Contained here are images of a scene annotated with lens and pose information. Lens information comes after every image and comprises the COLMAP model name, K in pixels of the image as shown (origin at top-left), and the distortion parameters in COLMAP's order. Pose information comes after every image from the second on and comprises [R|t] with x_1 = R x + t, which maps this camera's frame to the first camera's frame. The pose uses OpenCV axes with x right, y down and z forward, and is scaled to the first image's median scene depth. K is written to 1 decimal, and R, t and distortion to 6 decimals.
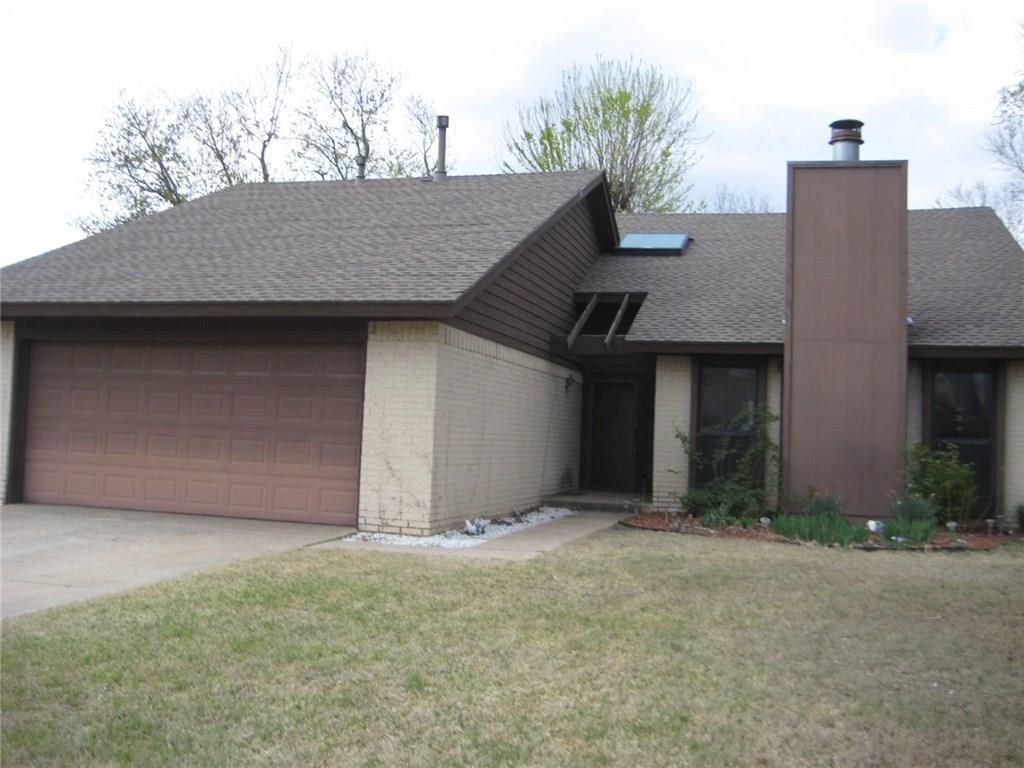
lens RADIAL K [[1060.7, 0, 512.0], [0, 1060.7, 387.7], [0, 0, 1]] dist [-0.175674, 0.245625]
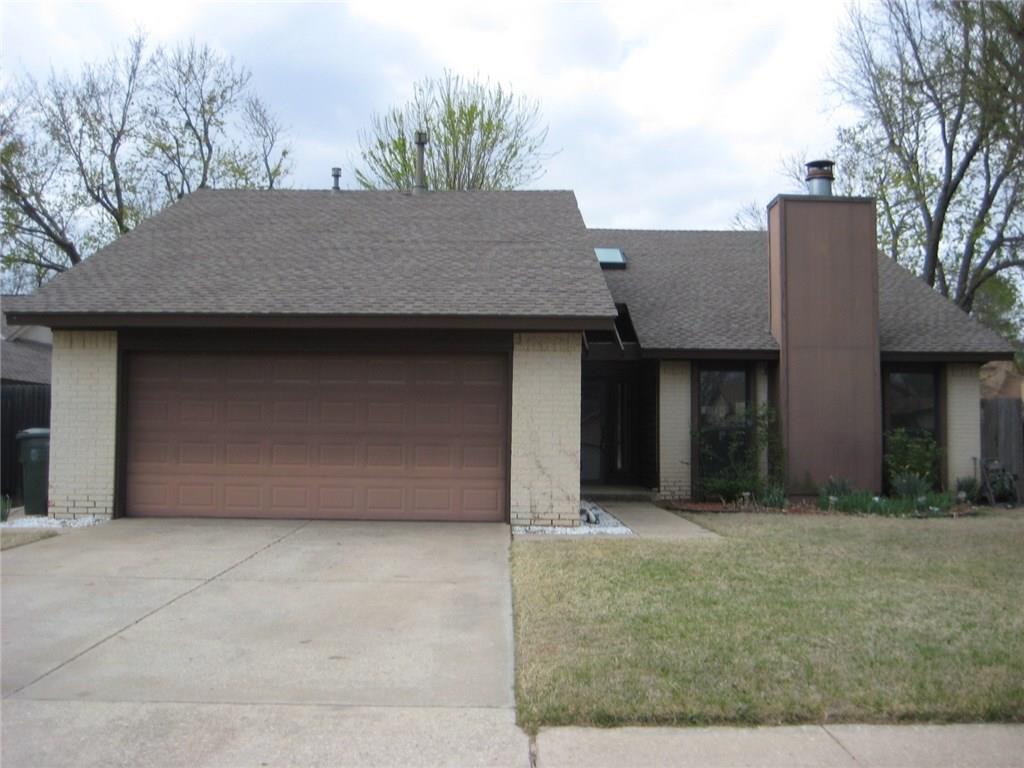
lens RADIAL K [[1060.7, 0, 512.0], [0, 1060.7, 387.7], [0, 0, 1]] dist [-0.175674, 0.245625]
pose [[0.961113, -0.014303, 0.275785, -0.337571], [0.014447, 0.999895, 0.001509, -0.006143], [-0.275777, 0.002534, 0.961218, -0.040416]]
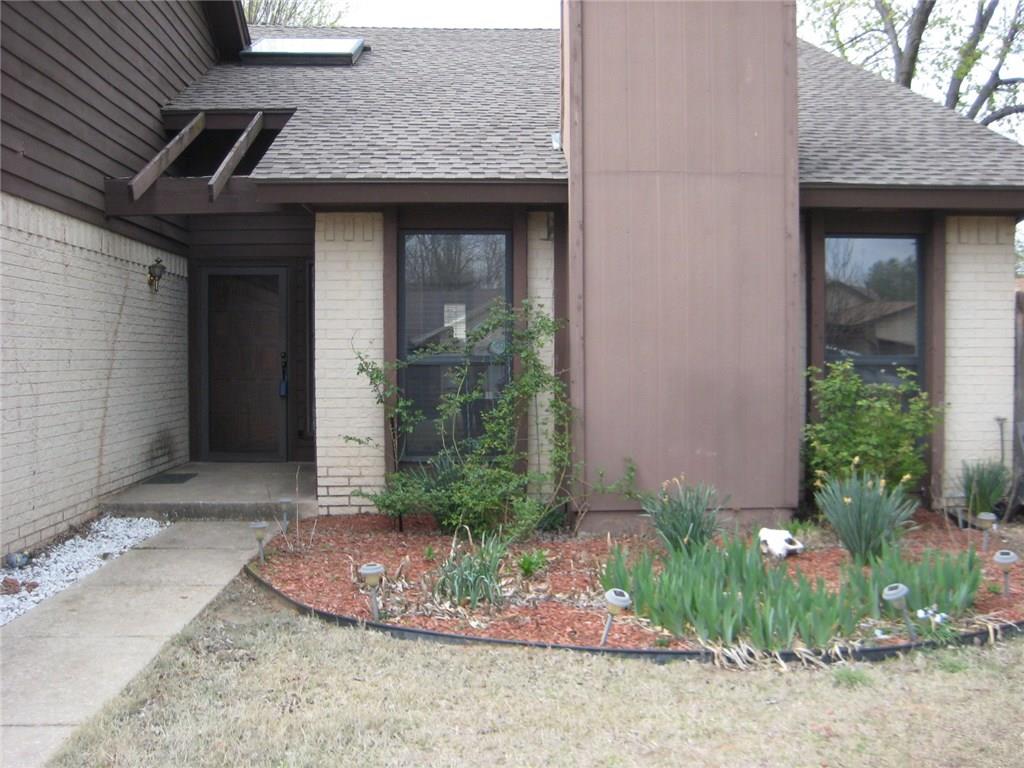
lens RADIAL K [[1060.7, 0, 512.0], [0, 1060.7, 387.7], [0, 0, 1]] dist [-0.175674, 0.245625]
pose [[0.949944, -0.048492, 0.308633, 0.068838], [0.022309, 0.995888, 0.087808, 0.012080], [-0.311622, -0.076528, 0.947120, 0.498647]]
